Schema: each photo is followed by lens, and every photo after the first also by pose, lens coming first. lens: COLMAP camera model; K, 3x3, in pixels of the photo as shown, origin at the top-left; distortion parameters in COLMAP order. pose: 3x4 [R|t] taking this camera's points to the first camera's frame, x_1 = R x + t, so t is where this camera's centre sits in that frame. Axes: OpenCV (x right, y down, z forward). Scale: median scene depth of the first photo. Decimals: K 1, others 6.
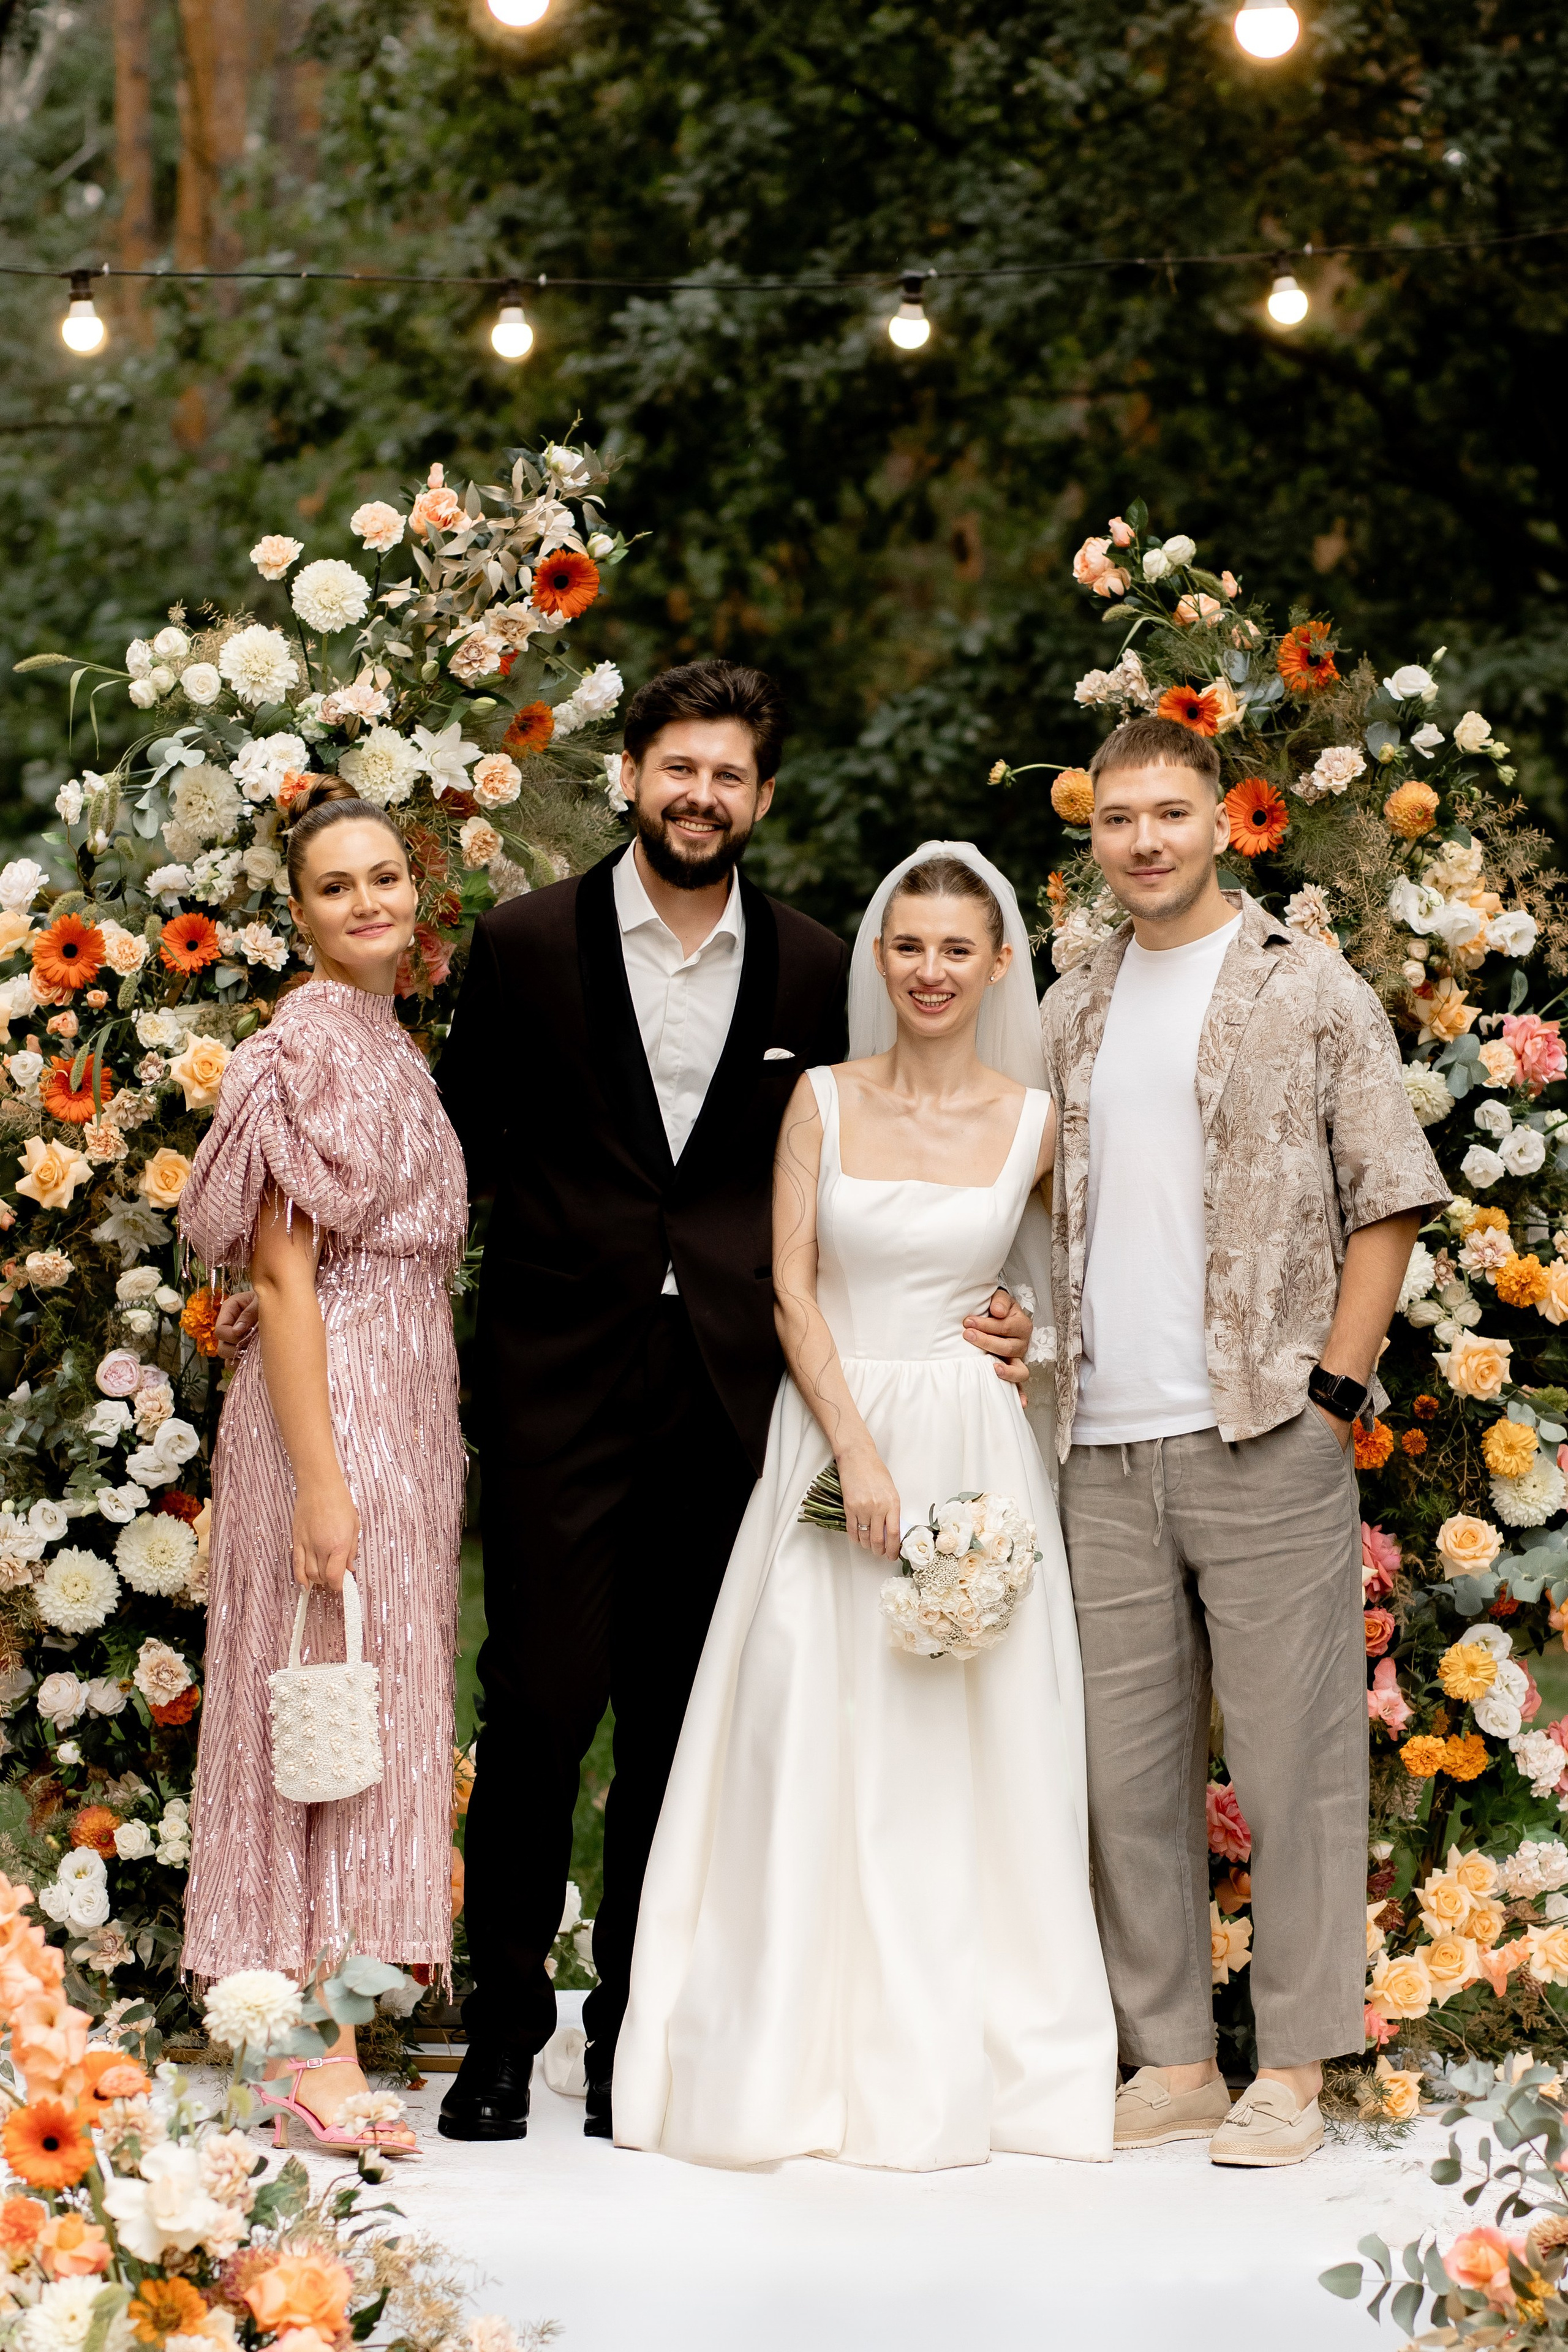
lens RADIAL K [[6117.1, 0, 896.3], [0, 6117.1, 1224.5], [0, 0, 1]] dist [-0.065812, 0.000000]
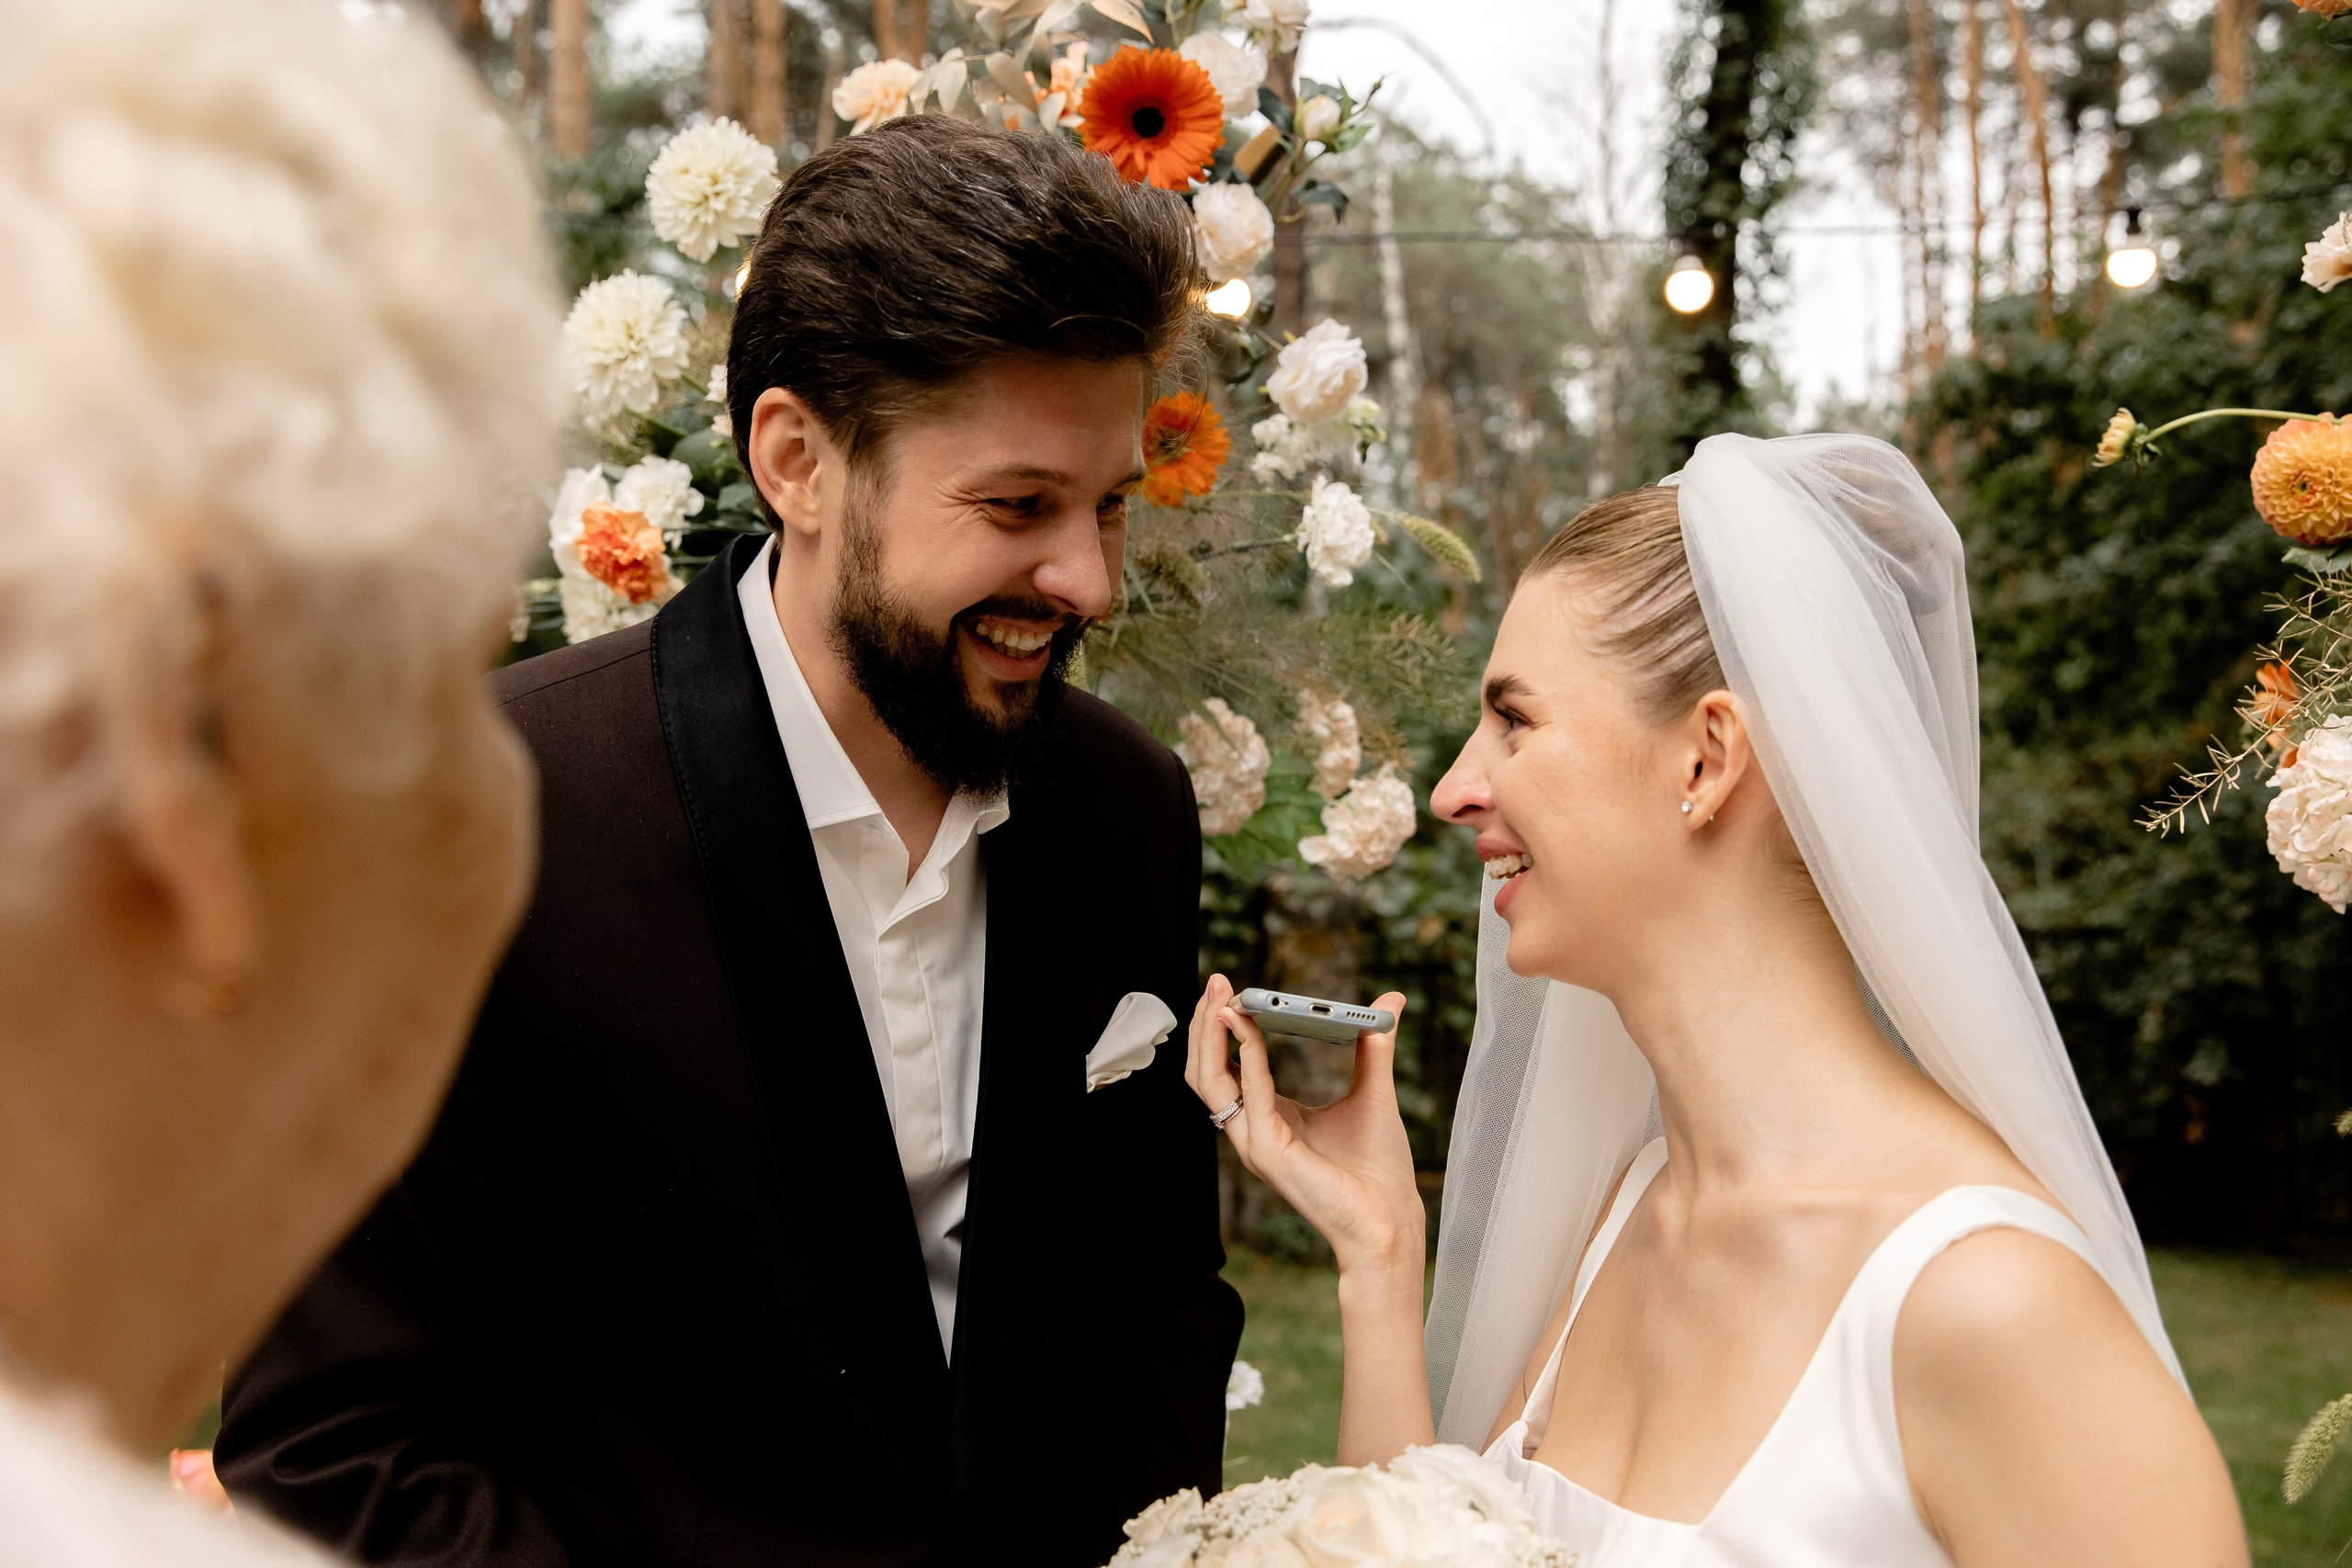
lens RADIAL K [[2336.6, 0, 1132.0], [0, 2336.6, 791.5], [0, 0, 1]] dist [0.016381, 0.000000]
pose [[0.898289, -0.041332, -0.437457, 0.026535], [-0.006203, 0.994274, -0.106679, -0.029282], [0.439361, 0.098543, 0.892889, 0.830400]]
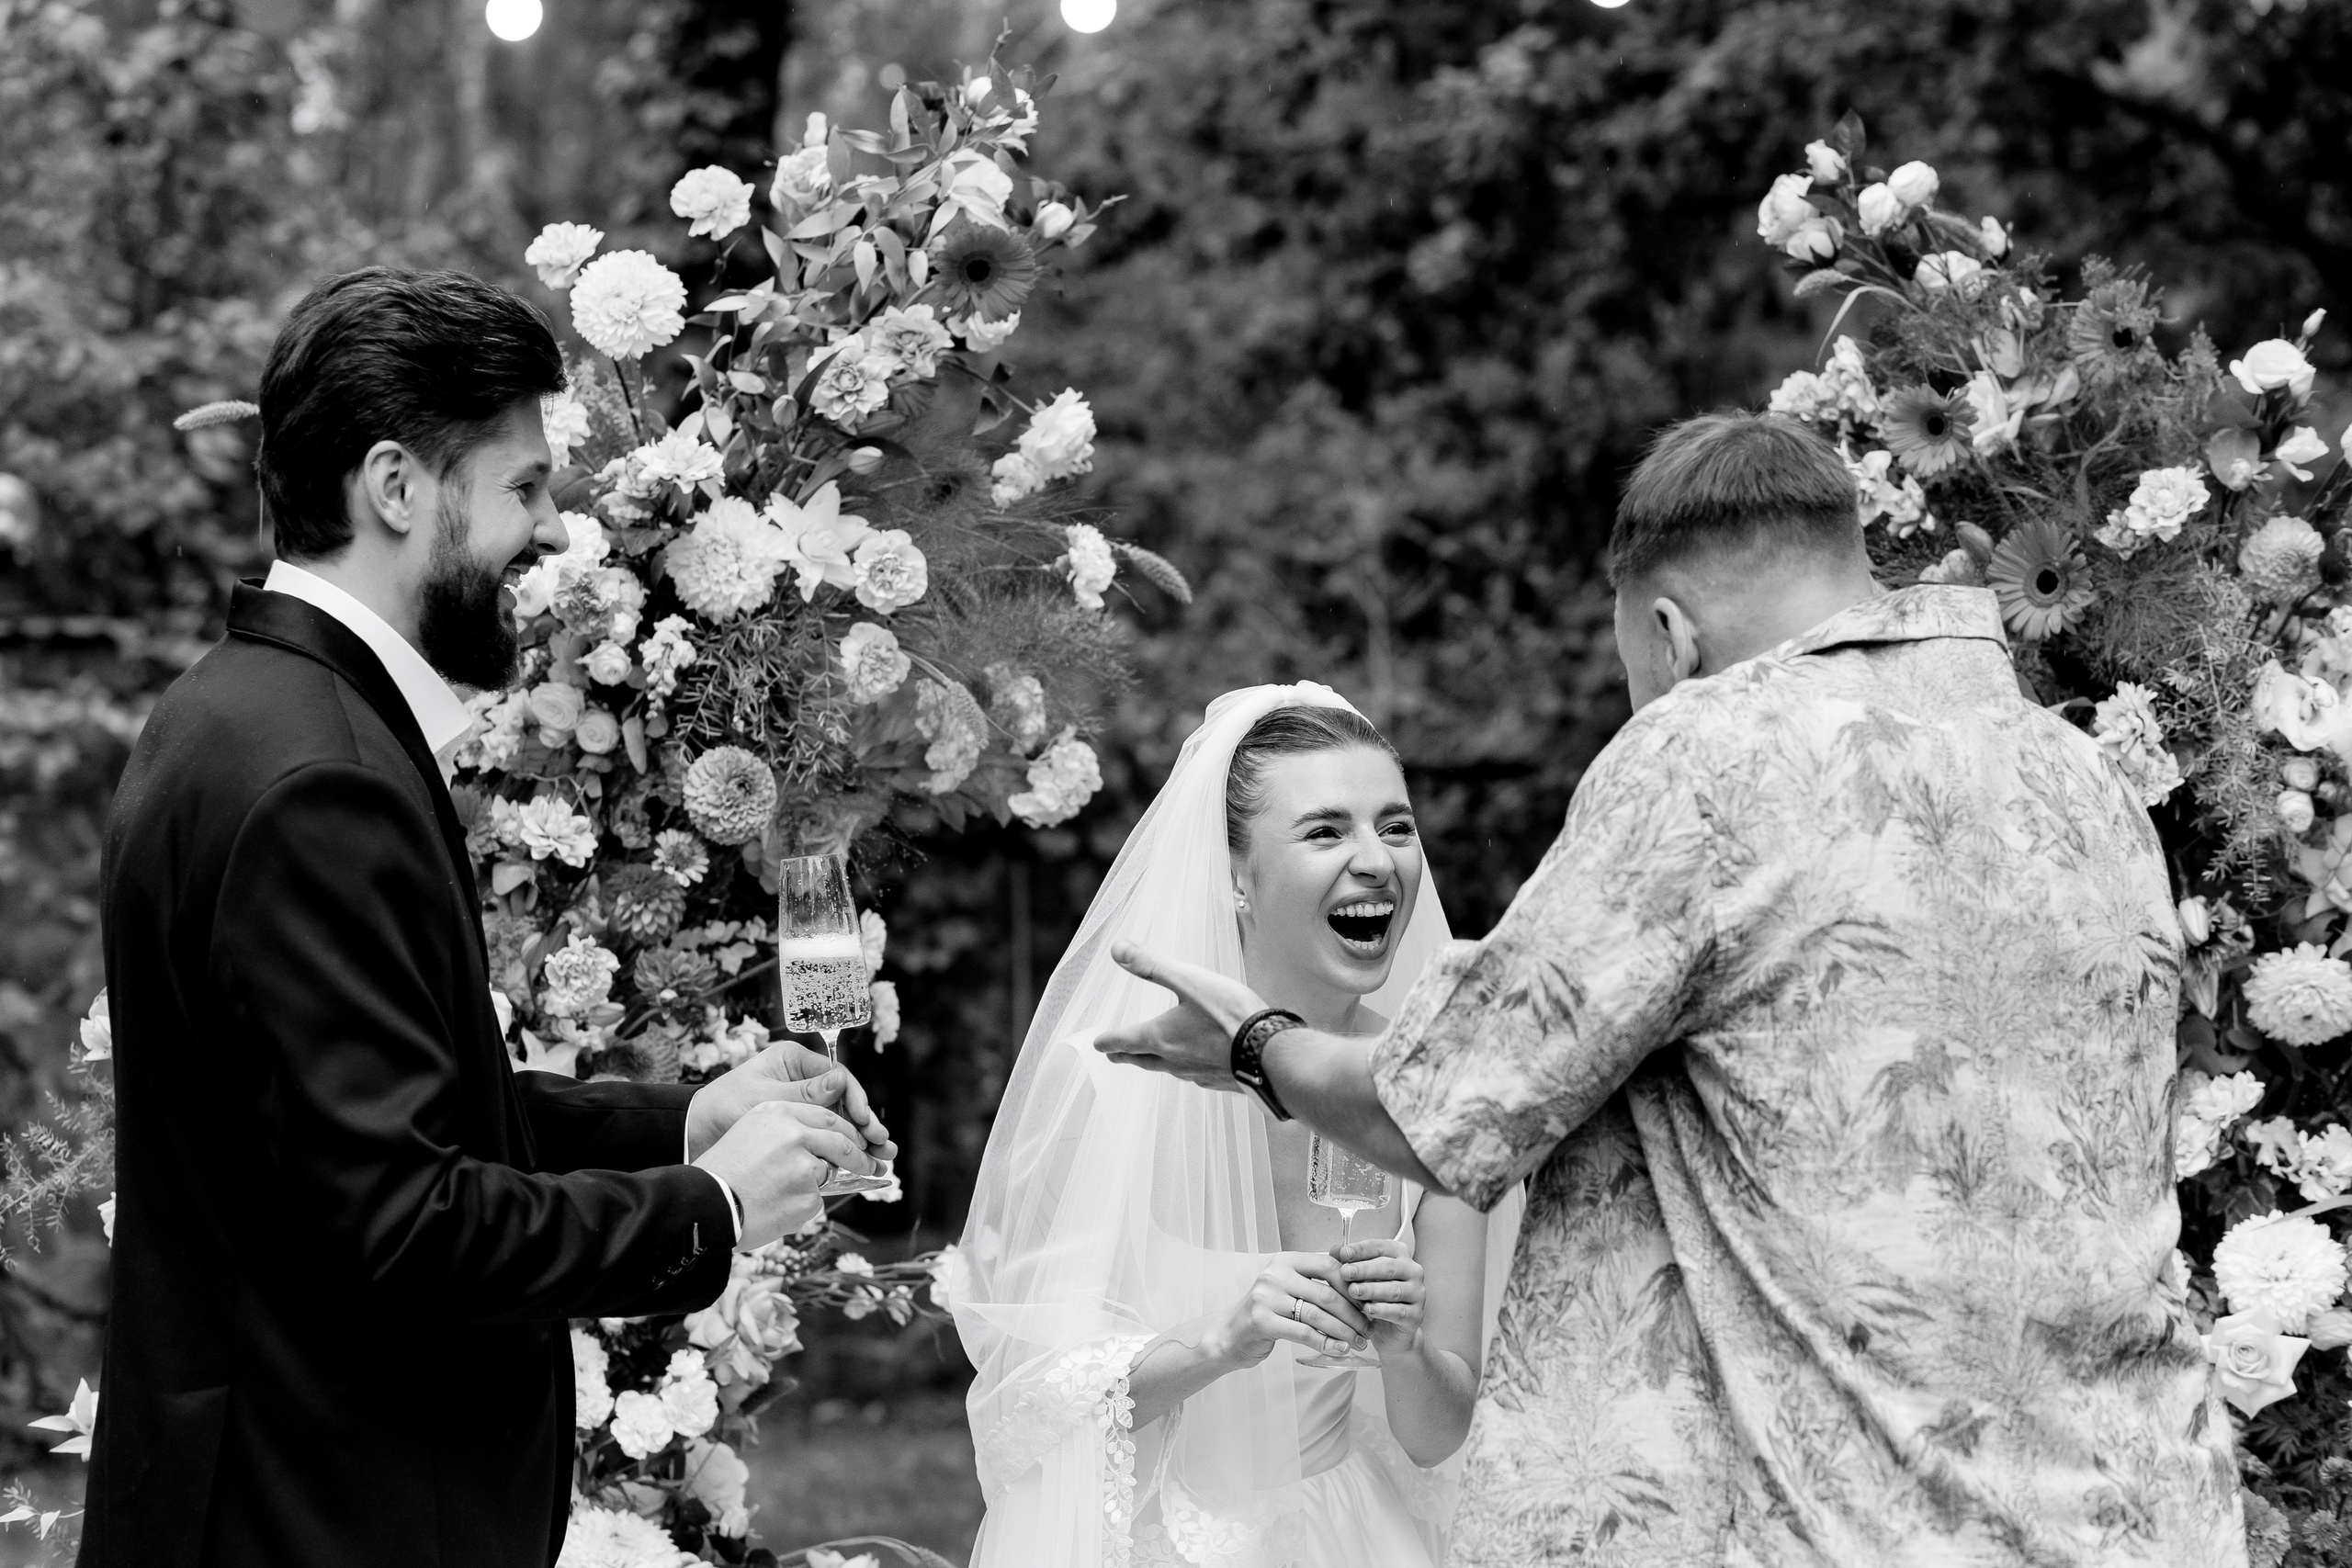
lens RADIAL K [[5769.0, 0, 1153.2], [0, 5769.0, 797.0], [0, 0, 1]] dist [-0.105664, 0.000000]
pose [[0.992763, -0.035484, -0.114728, 0.034178], [0.031375, 0.998807, -0.037428, -0.023502], [0.115919, 0.033558, 0.992692, 0.378703]]
